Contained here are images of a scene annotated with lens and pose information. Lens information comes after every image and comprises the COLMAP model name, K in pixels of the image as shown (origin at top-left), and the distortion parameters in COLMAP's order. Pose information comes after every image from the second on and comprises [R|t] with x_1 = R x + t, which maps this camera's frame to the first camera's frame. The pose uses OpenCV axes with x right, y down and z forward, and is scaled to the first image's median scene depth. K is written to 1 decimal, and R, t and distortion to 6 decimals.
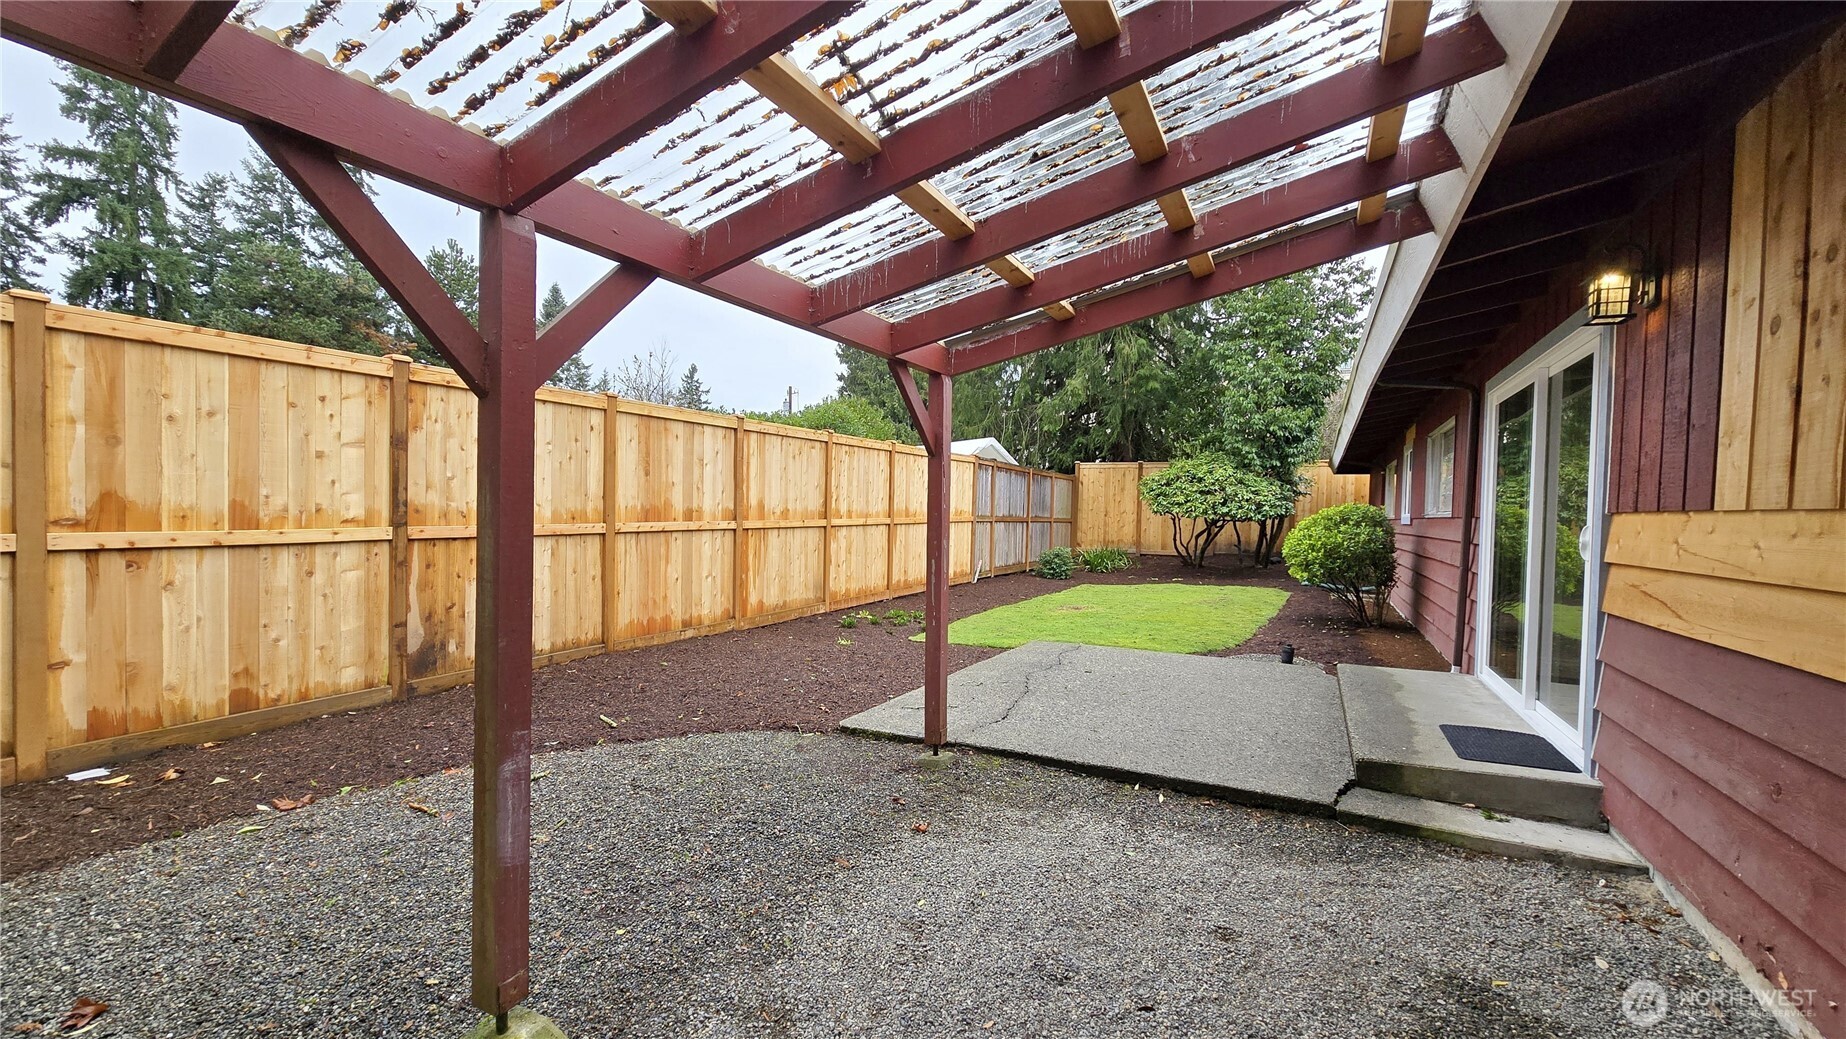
lens RADIAL K [[751.4, 0, 916.6], [0, 751.4, 531.6], [0, 0, 1]] dist [-0.003435, -0.000808]
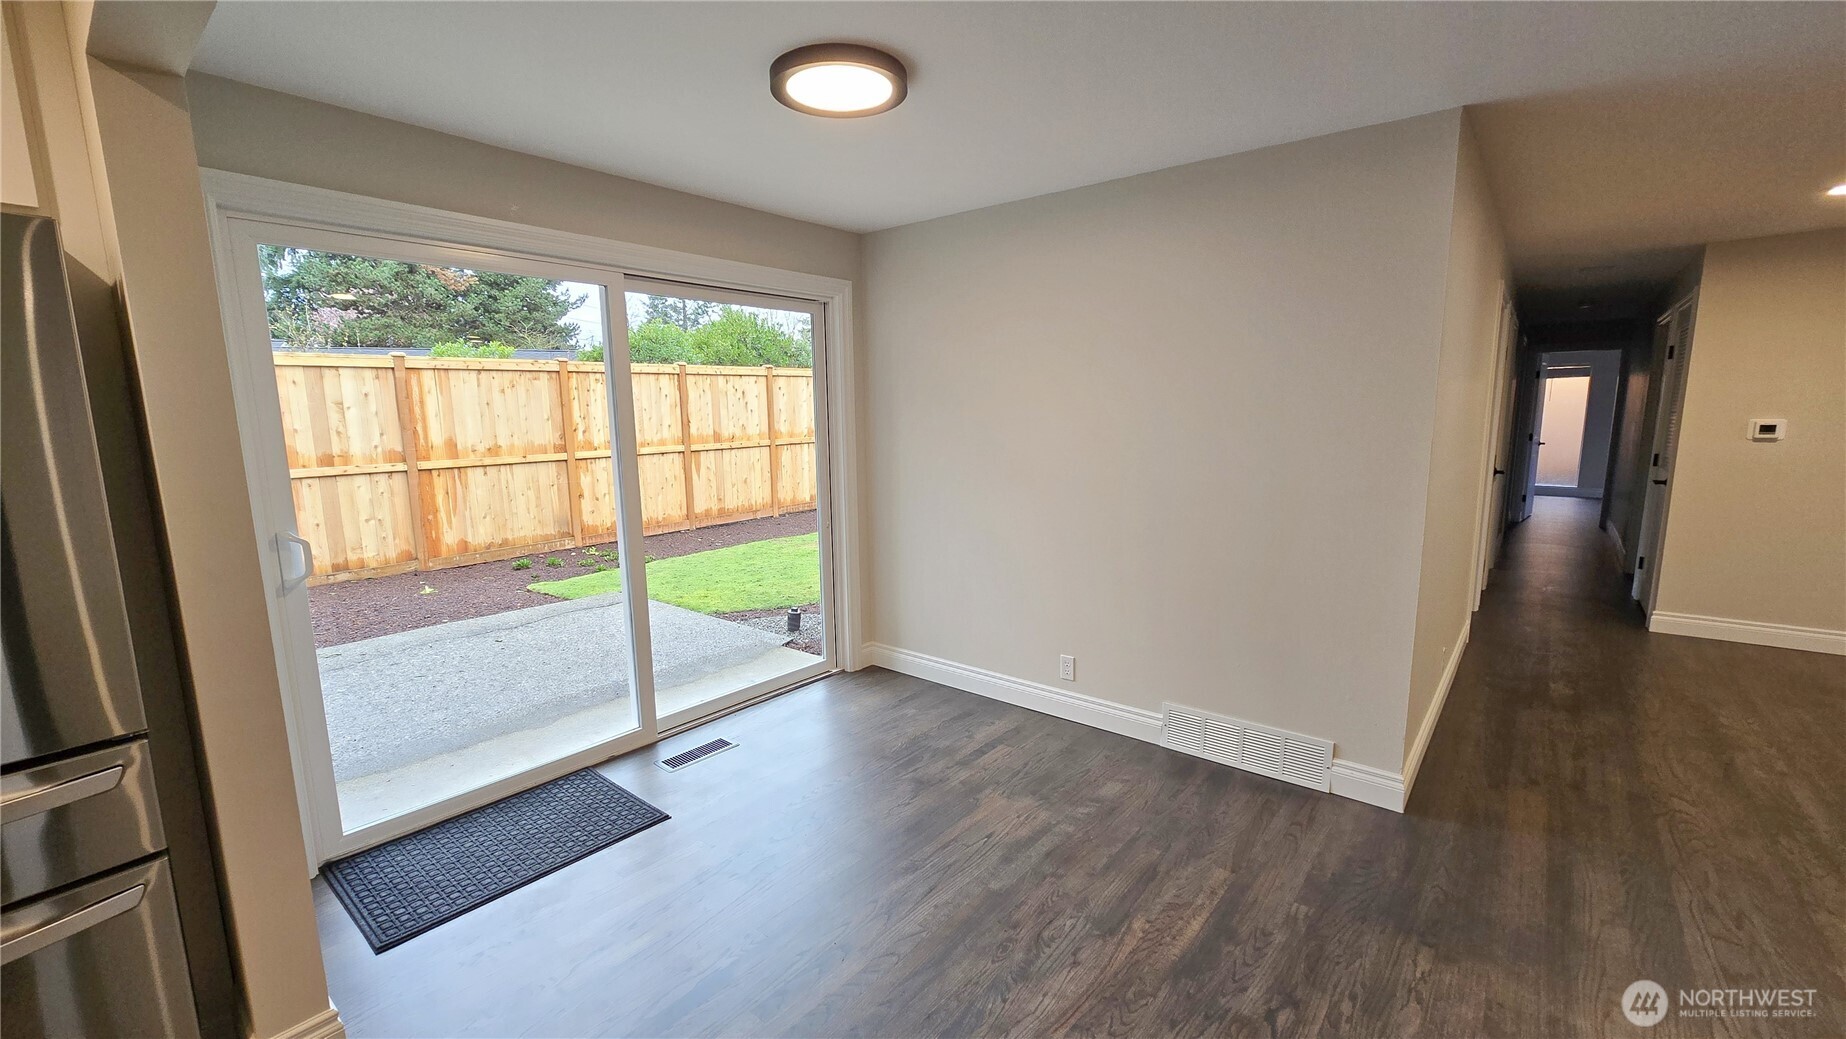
lens RADIAL K [[751.4, 0, 922.6], [0, 751.4, 530.4], [0, 0, 1]] dist [-0.003435, -0.000808]
pose [[0.976718, -0.001911, -0.214517, 0.463711], [0.029505, 0.991654, 0.125505, -0.021324], [0.212487, -0.128913, 0.968623, 0.127348]]
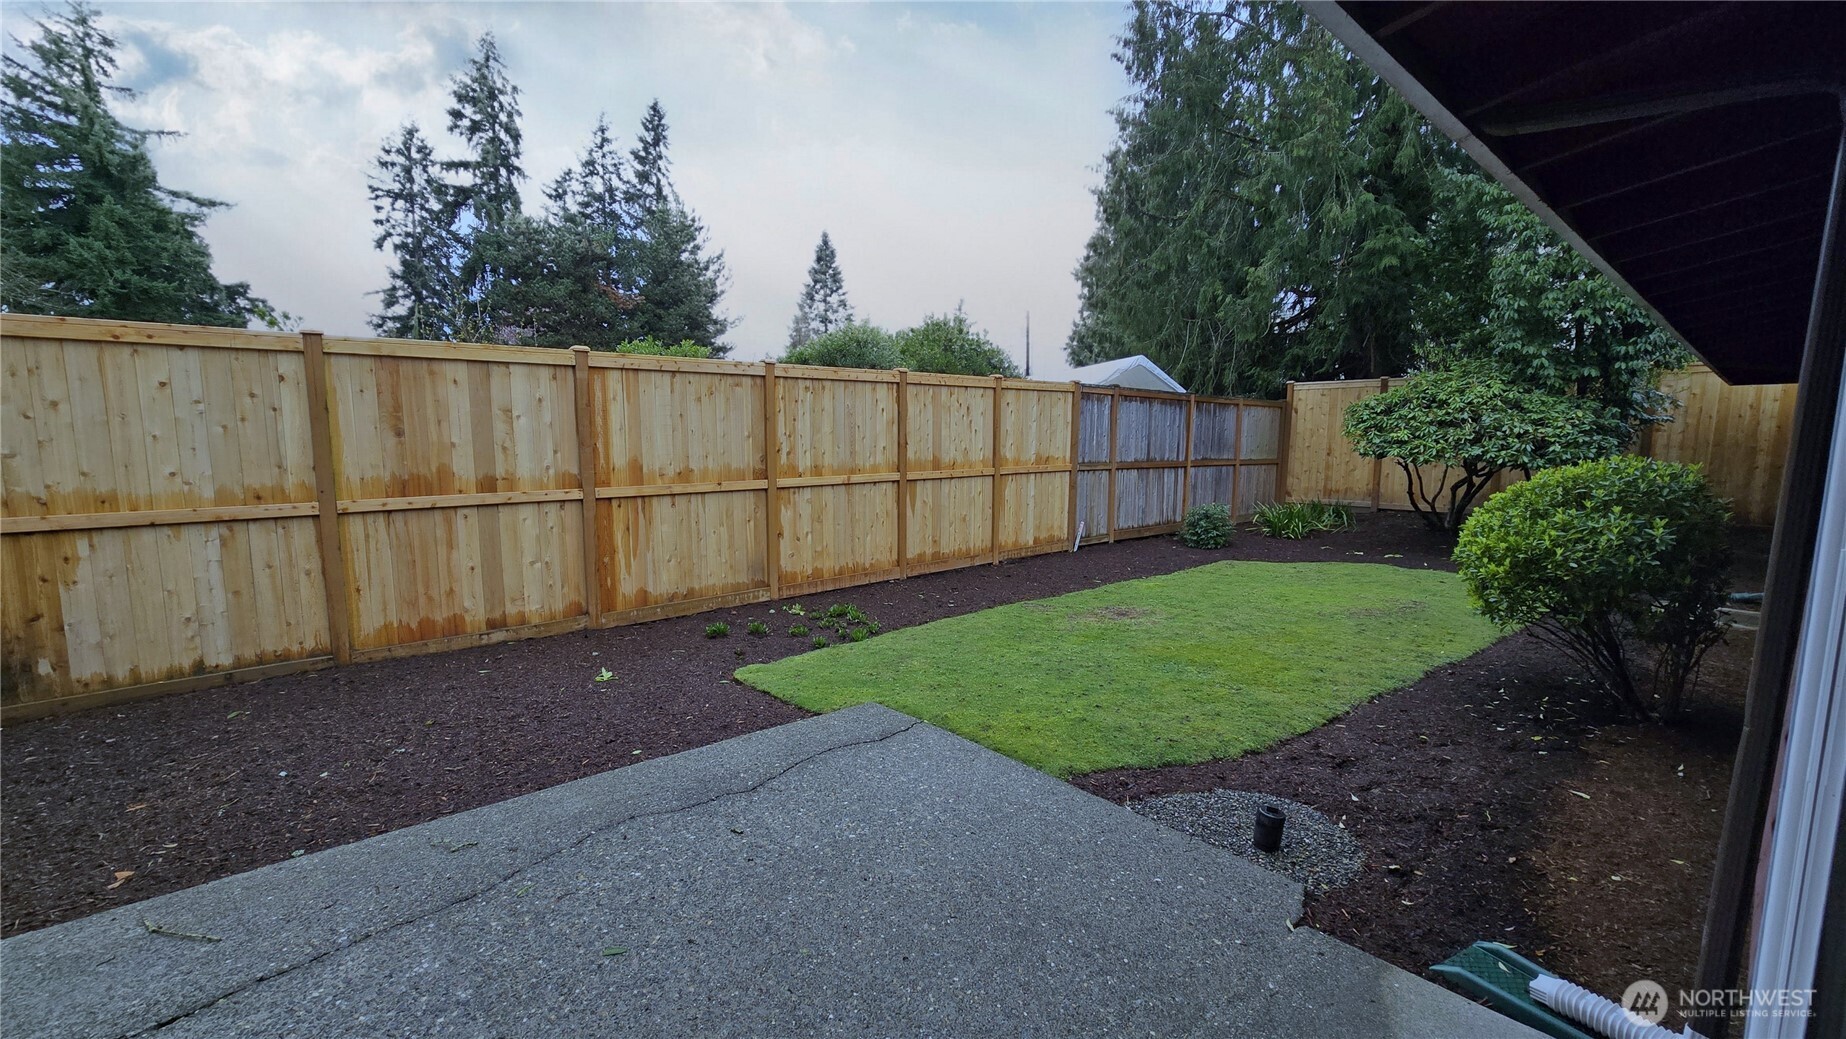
lens RADIAL K [[751.4, 0, 920.1], [0, 751.4, 529.7], [0, 0, 1]] dist [-0.003435, -0.000808]
pose [[0.930055, 0.026931, -0.366433, 0.261900], [0.006282, 0.995999, 0.089147, -0.028077], [0.367367, -0.085213, 0.926164, 0.302843]]
